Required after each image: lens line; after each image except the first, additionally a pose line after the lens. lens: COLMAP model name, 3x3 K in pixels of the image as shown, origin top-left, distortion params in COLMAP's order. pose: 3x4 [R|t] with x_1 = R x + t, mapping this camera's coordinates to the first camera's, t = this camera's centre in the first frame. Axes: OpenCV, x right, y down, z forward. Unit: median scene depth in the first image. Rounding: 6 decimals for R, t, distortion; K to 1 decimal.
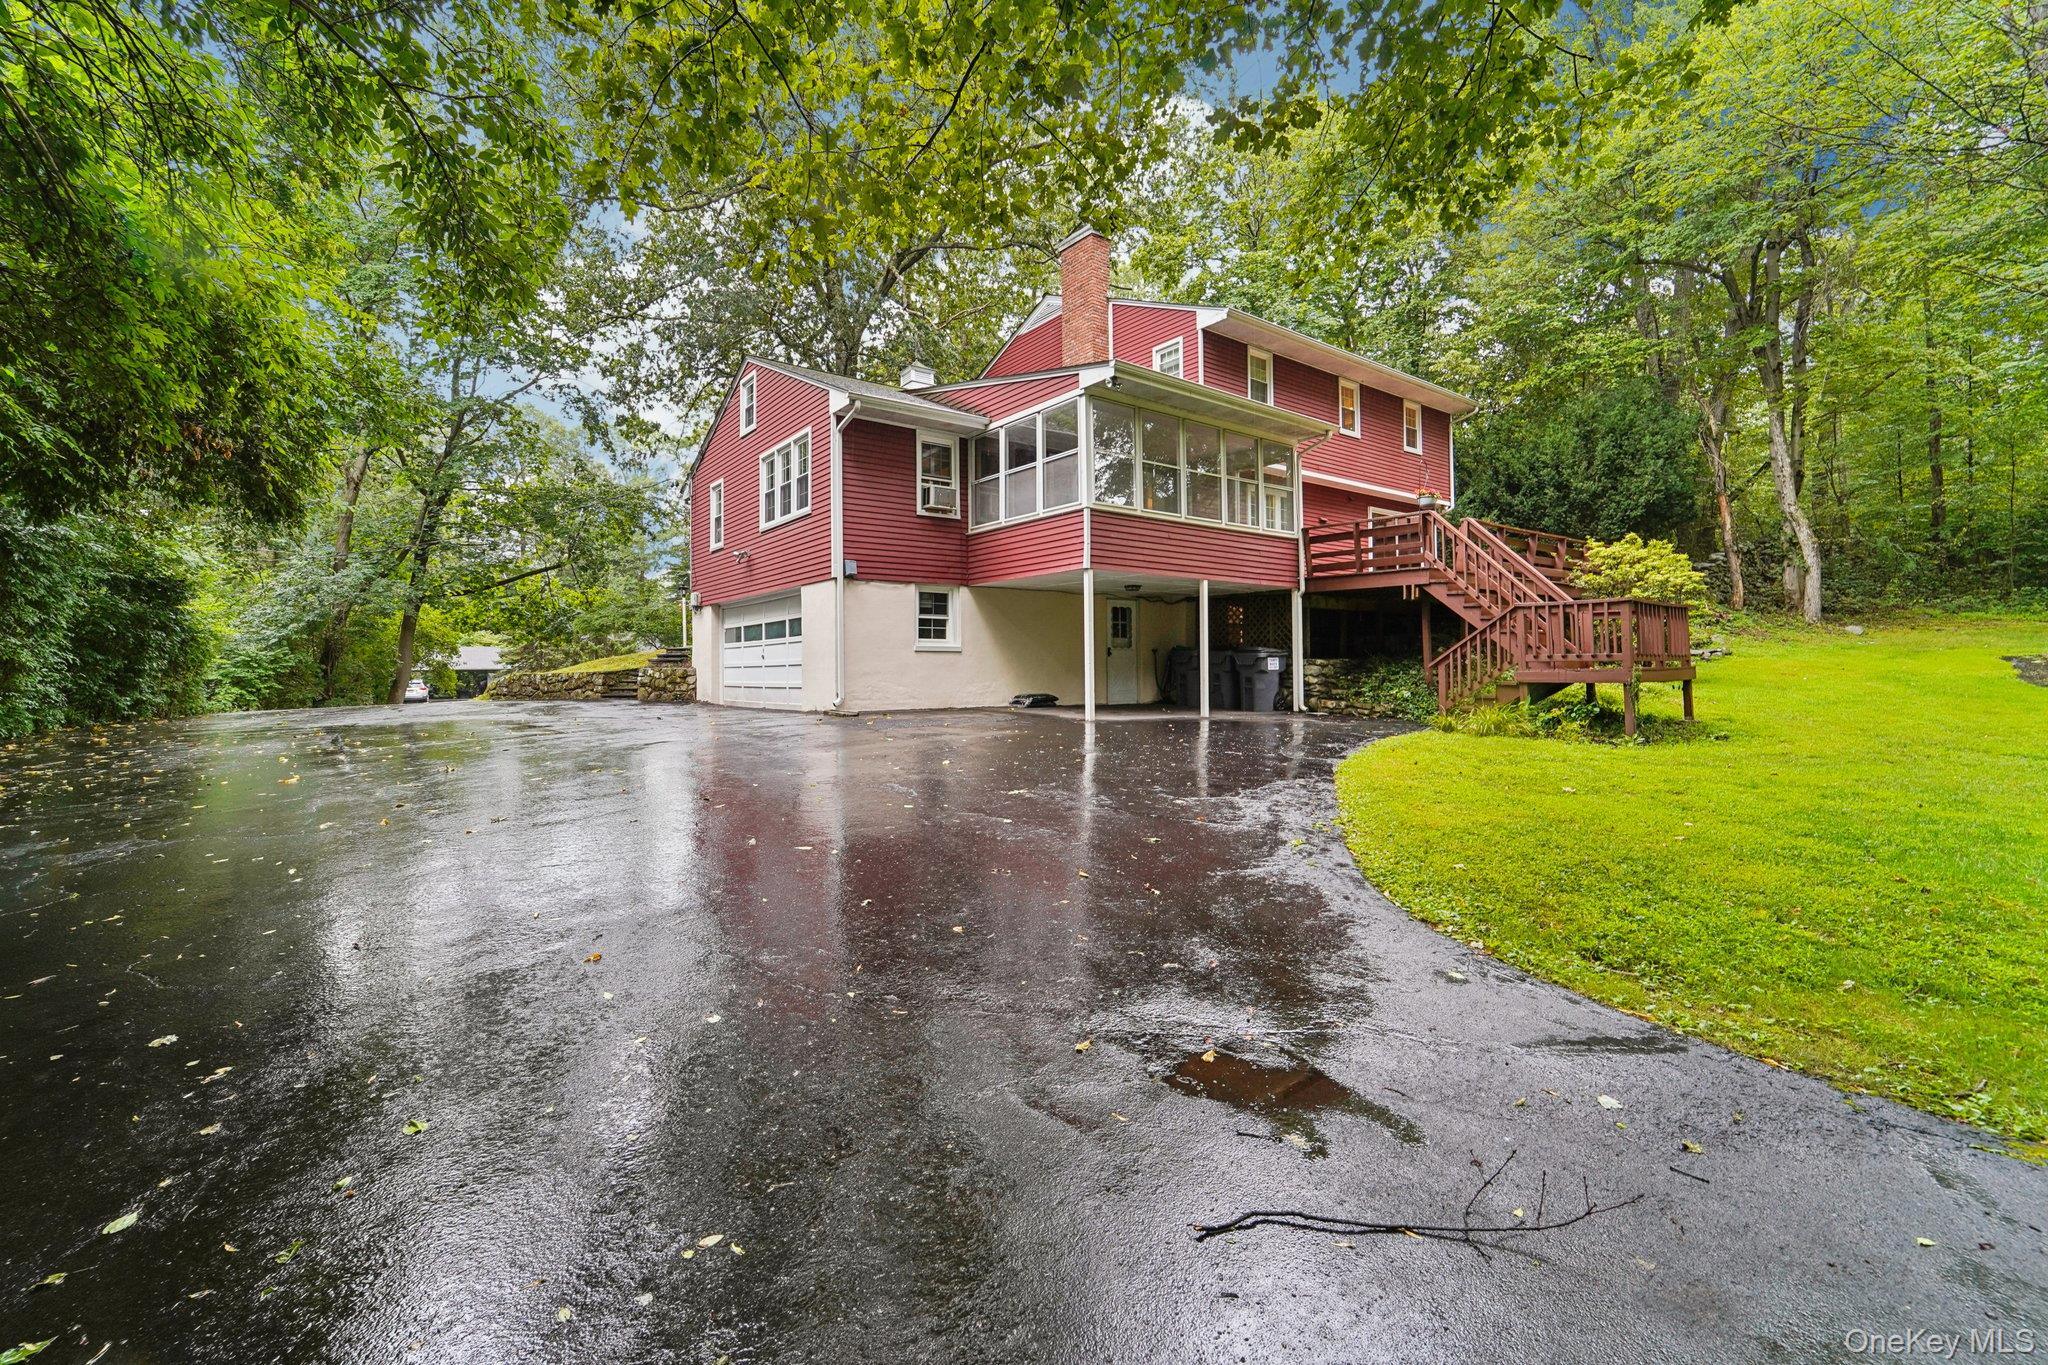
lens RADIAL K [[841.2, 0, 1024.0], [0, 841.2, 682.5], [0, 0, 1]] dist [-0.013996, 0.000166]
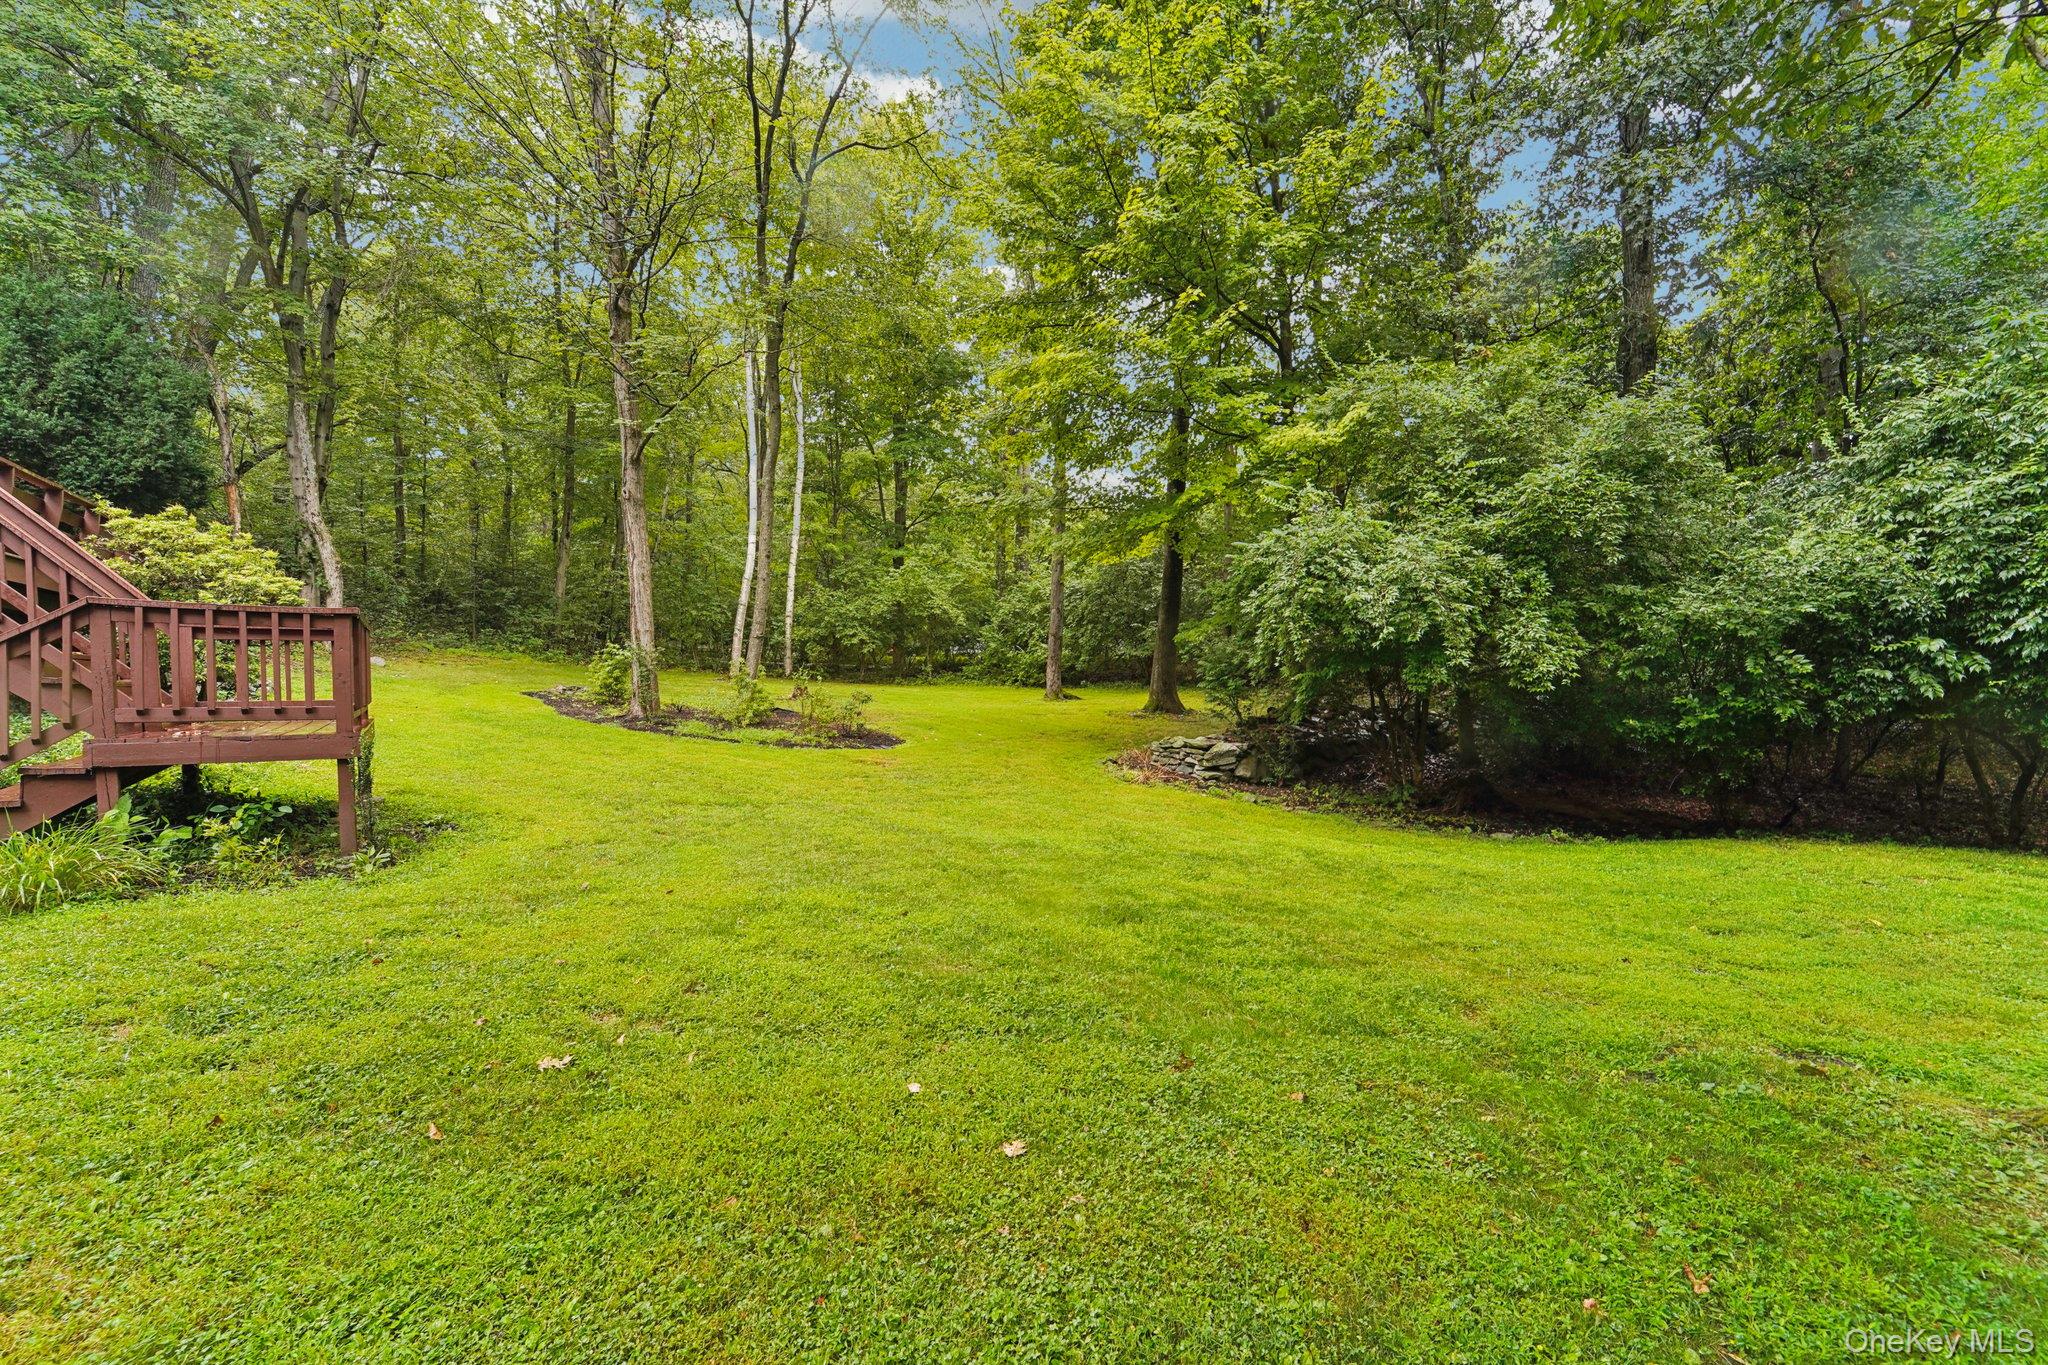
lens RADIAL K [[841.2, 0, 1024.0], [0, 841.2, 682.5], [0, 0, 1]] dist [-0.013996, 0.000166]
pose [[0.024859, 0.009178, 0.999649, 0.077907], [0.018240, 0.999787, -0.009633, -0.017537], [-0.999525, 0.018473, 0.024686, 0.253607]]
